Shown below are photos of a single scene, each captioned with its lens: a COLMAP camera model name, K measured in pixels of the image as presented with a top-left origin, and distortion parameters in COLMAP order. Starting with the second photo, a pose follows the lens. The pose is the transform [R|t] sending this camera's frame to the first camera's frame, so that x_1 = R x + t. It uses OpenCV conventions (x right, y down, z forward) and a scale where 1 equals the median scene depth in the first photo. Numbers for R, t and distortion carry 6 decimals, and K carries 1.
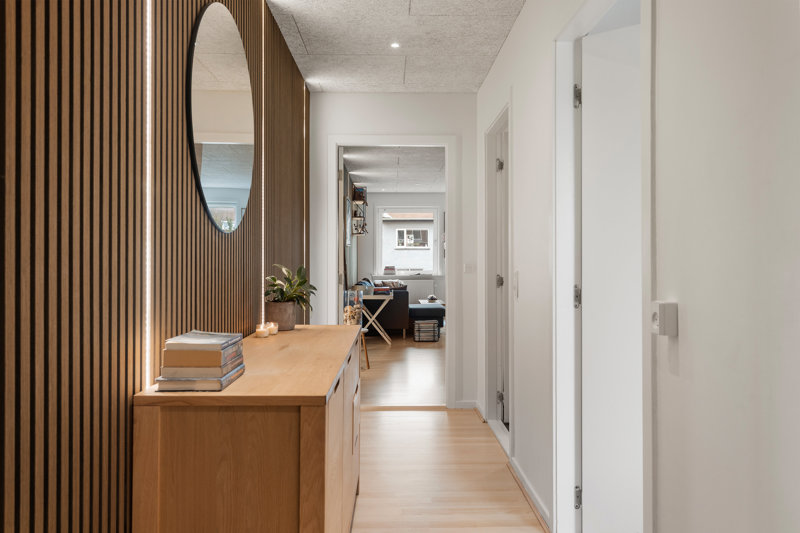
lens RADIAL K [[645.1, 0, 399.9], [0, 645.1, 263.4], [0, 0, 1]] dist [-0.000046, 0.000000]
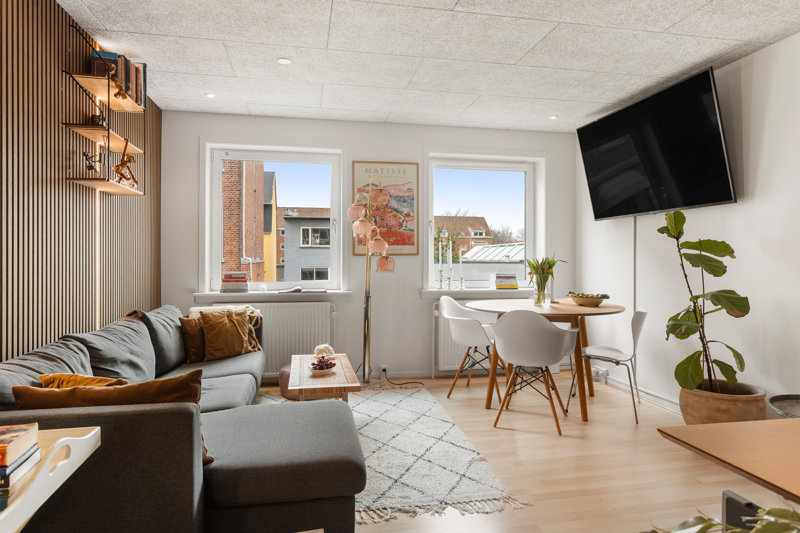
lens RADIAL K [[500.6, 0, 400.4], [0, 500.6, 259.6], [0, 0, 1]] dist [0.009412, 0.002080]
pose [[0.984798, 0.002795, 0.173683, 0.038811], [-0.002651, 0.999996, -0.001064, -0.005474], [-0.173685, 0.000587, 0.984801, 0.623748]]
